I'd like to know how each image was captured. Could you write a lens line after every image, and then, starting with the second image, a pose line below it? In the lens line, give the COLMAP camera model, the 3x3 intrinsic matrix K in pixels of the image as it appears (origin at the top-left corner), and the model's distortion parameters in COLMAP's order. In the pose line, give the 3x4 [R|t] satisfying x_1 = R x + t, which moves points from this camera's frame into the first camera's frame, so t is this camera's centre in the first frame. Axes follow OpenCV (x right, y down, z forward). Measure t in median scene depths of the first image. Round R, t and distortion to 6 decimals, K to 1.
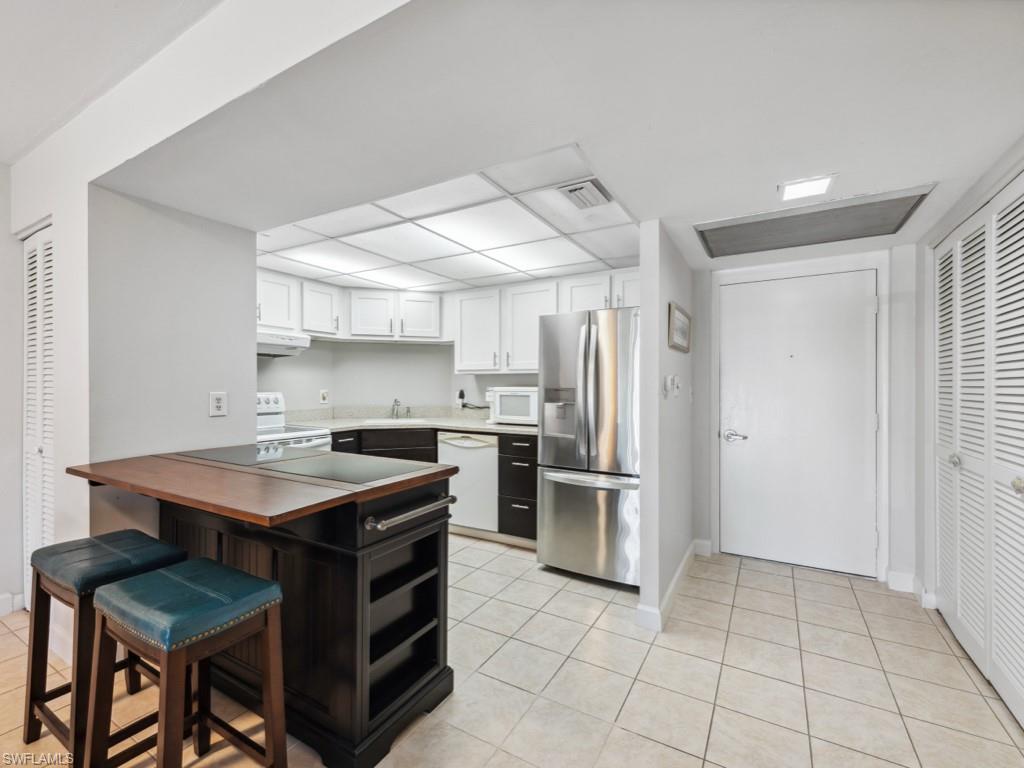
lens RADIAL K [[447.4, 0, 512.5], [0, 447.4, 388.0], [0, 0, 1]] dist [0.010627, -0.000096]
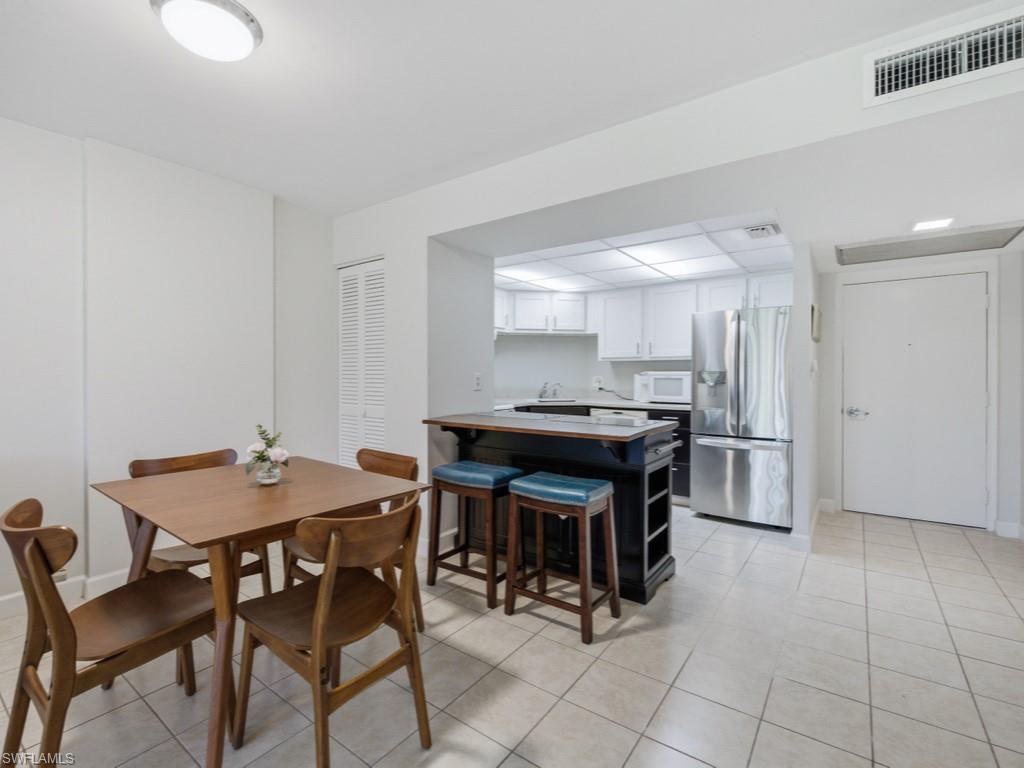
lens RADIAL K [[473.9, 0, 510.9], [0, 473.9, 378.7], [0, 0, 1]] dist [0.000538, 0.000231]
pose [[0.994801, 0.000641, -0.101835, -0.310282], [-0.000498, 0.999999, 0.001432, 0.018394], [0.101836, -0.001374, 0.994800, -0.368971]]
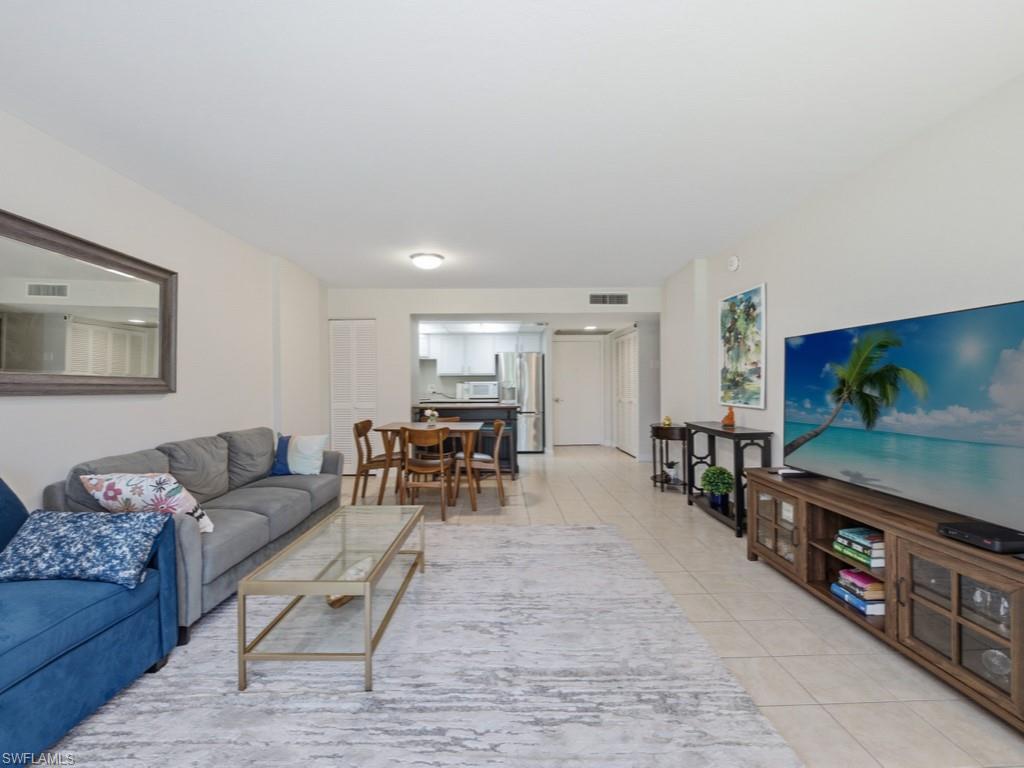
lens RADIAL K [[440.6, 0, 512.0], [0, 440.6, 384.0], [0, 0, 1]] dist [-0.000022, 0.000057]
pose [[0.857101, -0.004388, 0.515129, -1.141491], [0.008498, 0.999948, -0.005623, 0.027772], [-0.515078, 0.009197, 0.857094, -1.144871]]
